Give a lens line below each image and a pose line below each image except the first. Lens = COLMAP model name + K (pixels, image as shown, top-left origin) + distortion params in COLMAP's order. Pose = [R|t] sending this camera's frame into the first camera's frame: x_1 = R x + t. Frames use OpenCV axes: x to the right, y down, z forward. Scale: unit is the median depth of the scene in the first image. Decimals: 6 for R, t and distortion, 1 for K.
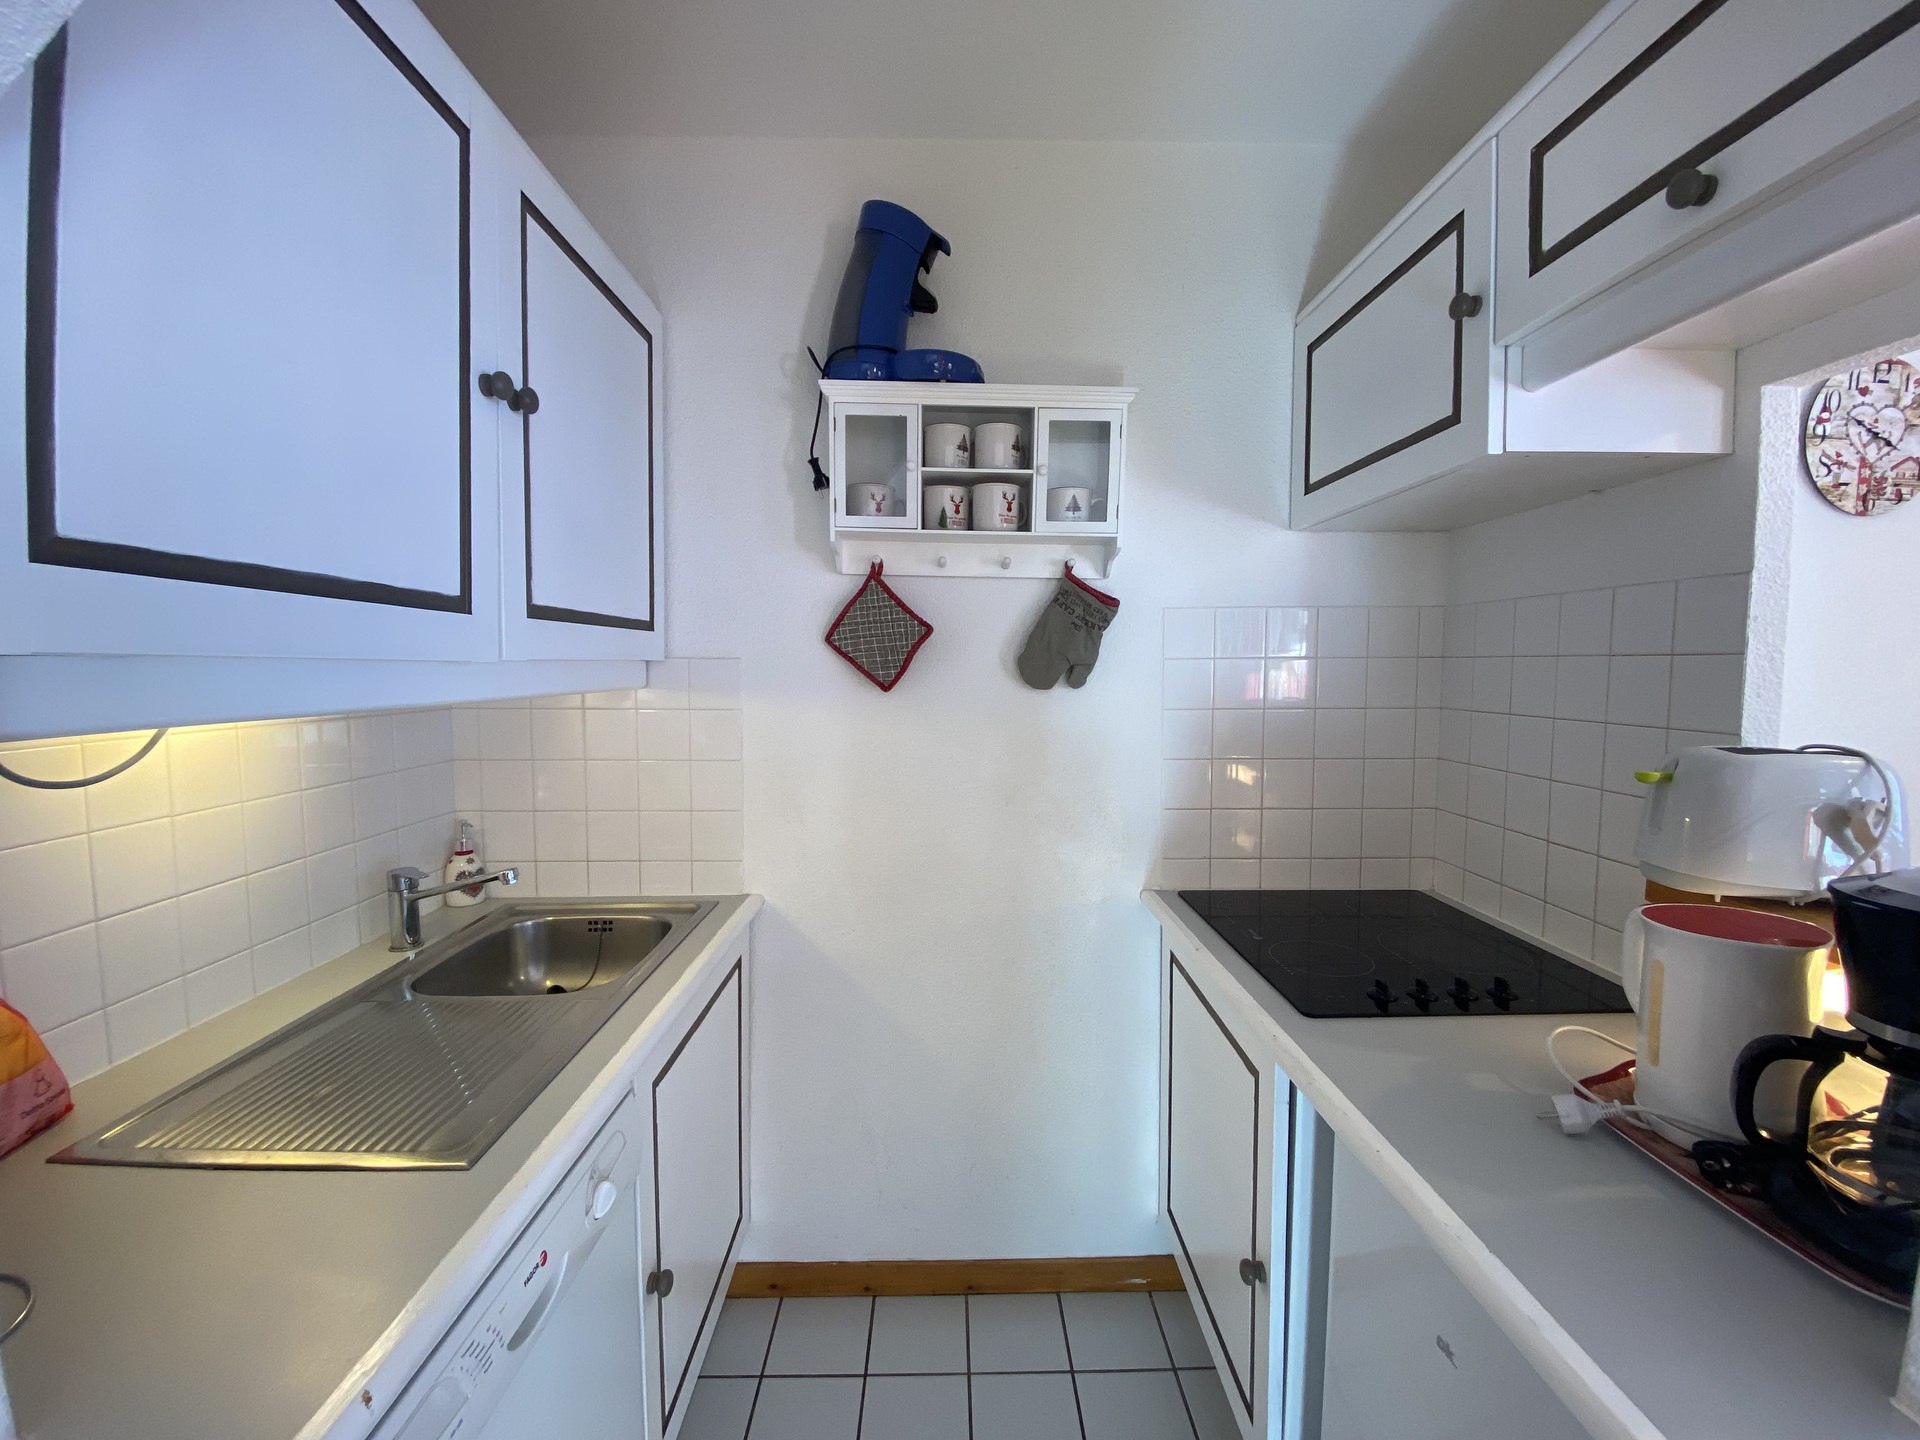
lens RADIAL K [[785.5, 0, 960.0], [0, 785.5, 720.0], [0, 0, 1]] dist [0.022236, -0.019689]
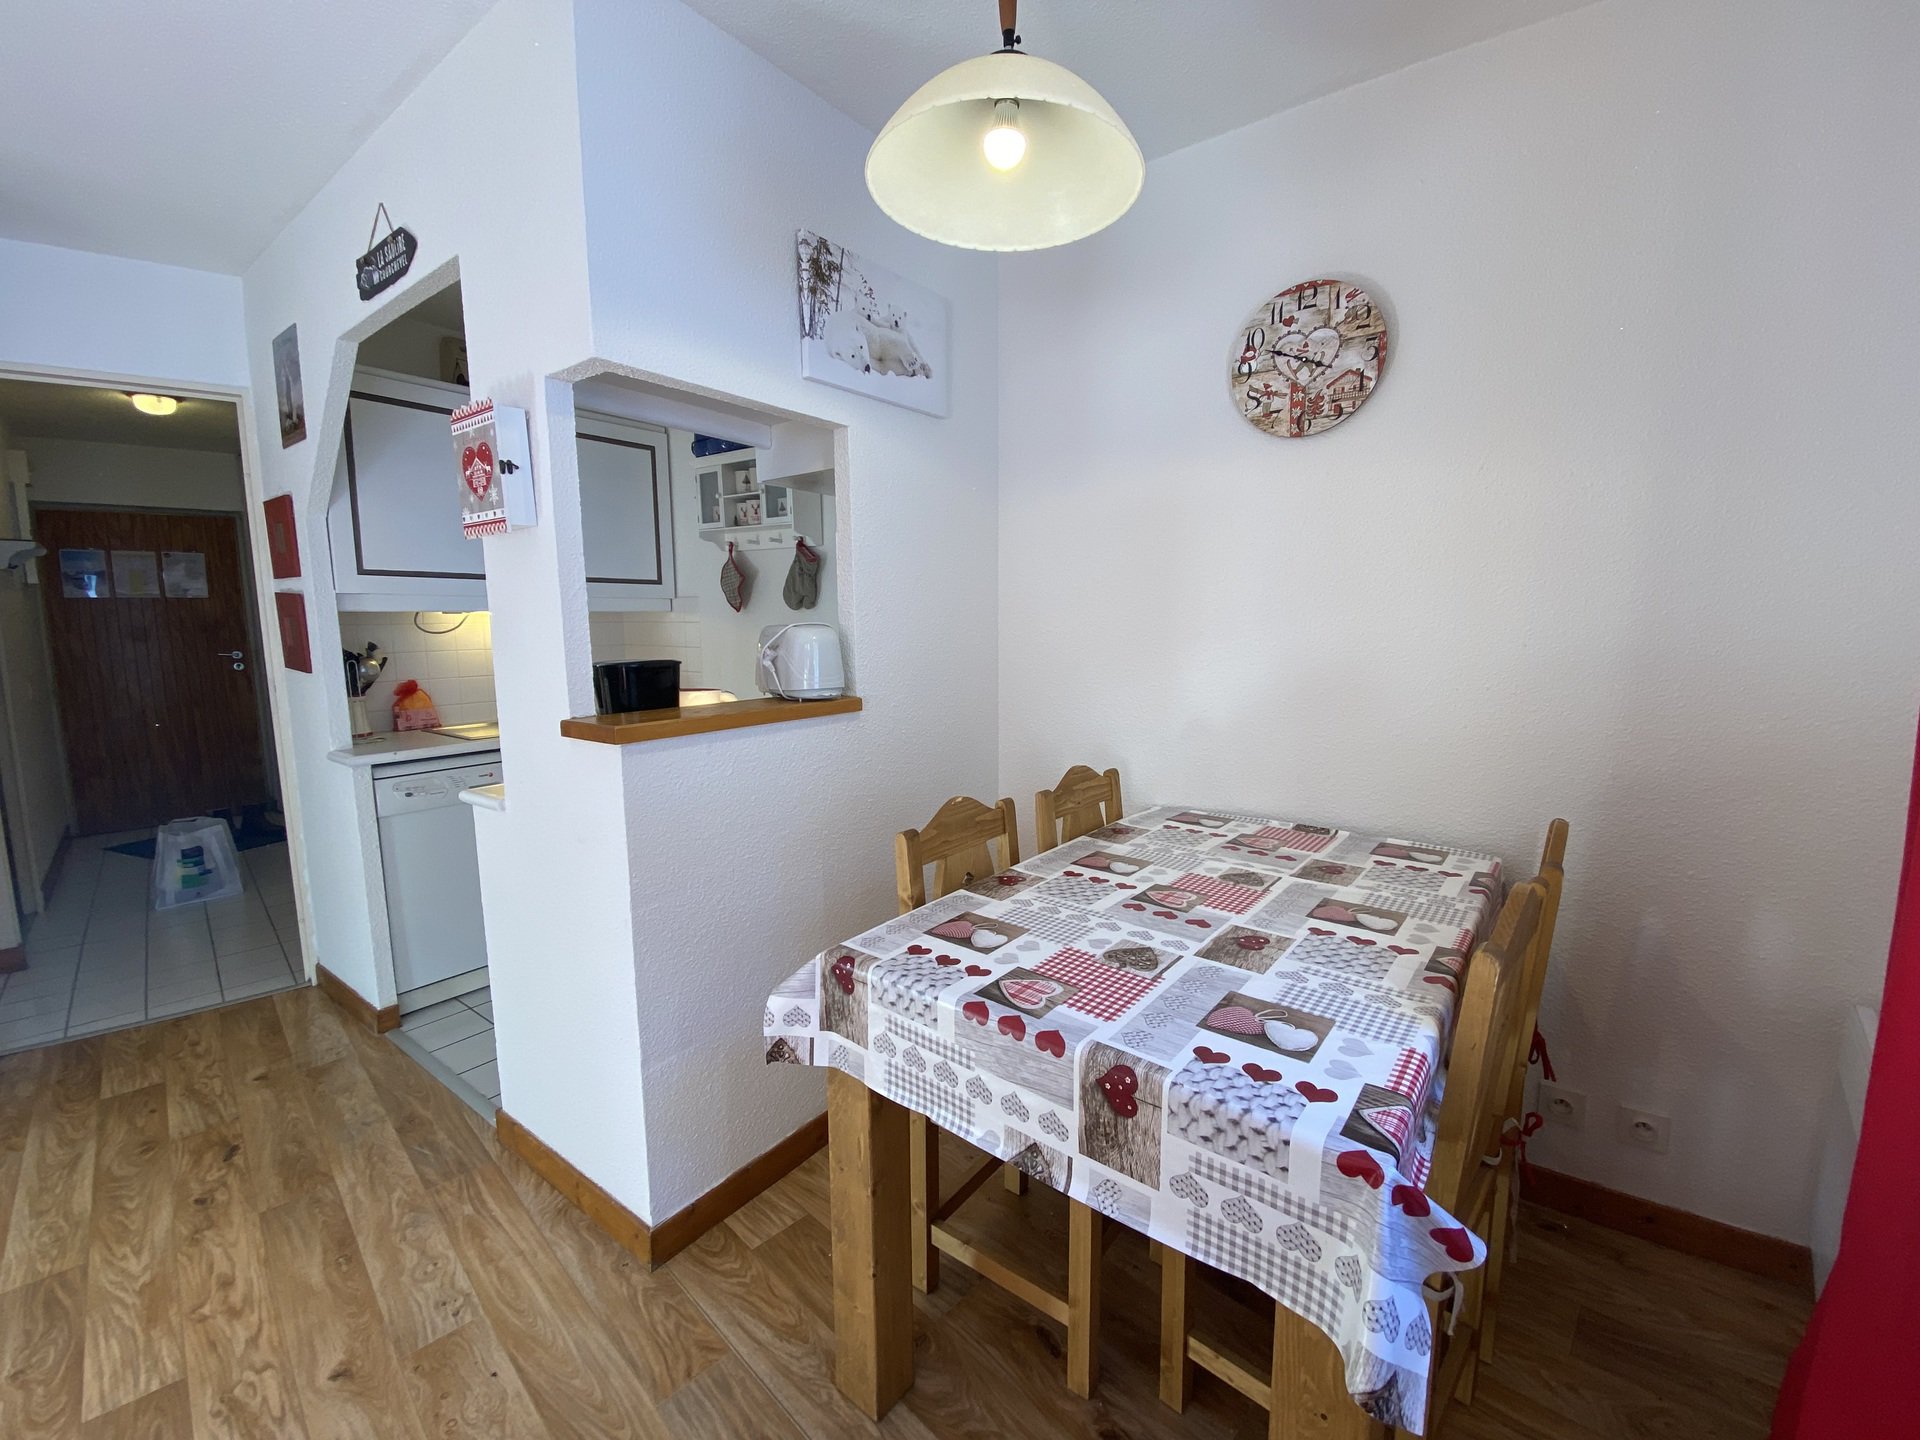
lens RADIAL K [[785.5, 0, 960.0], [0, 785.5, 720.0], [0, 0, 1]] dist [0.022236, -0.019689]
pose [[0.785333, 0.068853, -0.615233, 1.523101], [-0.031404, 0.996947, 0.071486, 0.071535], [0.618277, -0.036820, 0.785097, -0.183045]]
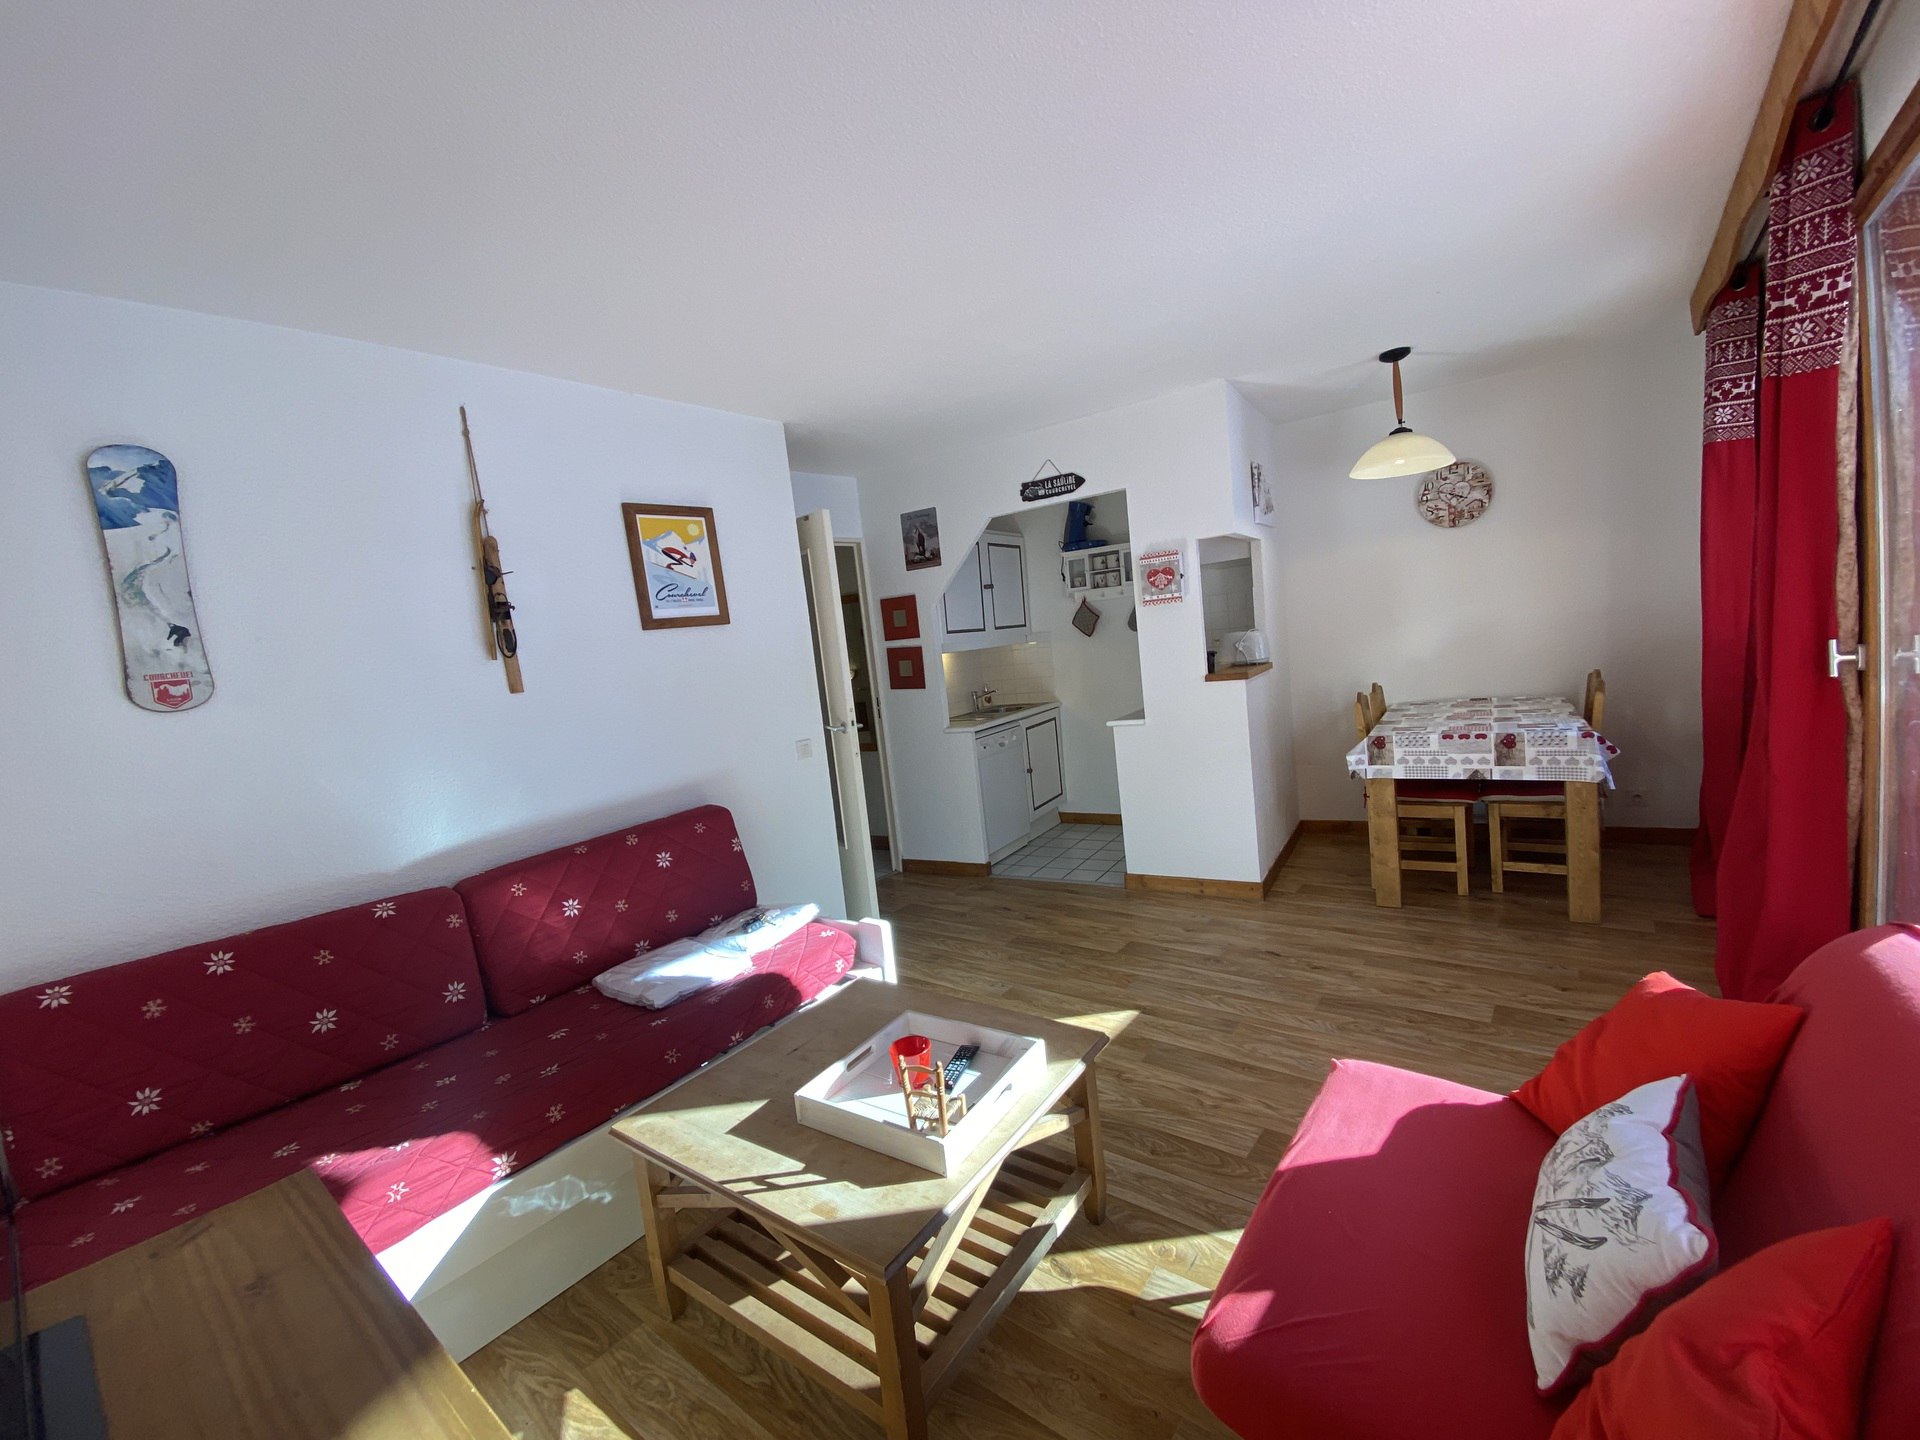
lens RADIAL K [[785.5, 0, 960.0], [0, 785.5, 720.0], [0, 0, 1]] dist [0.022236, -0.019689]
pose [[0.833838, -0.037732, -0.550717, 1.233707], [0.073240, 0.996403, 0.042626, 0.131348], [0.547128, -0.075878, 0.833603, -2.057274]]
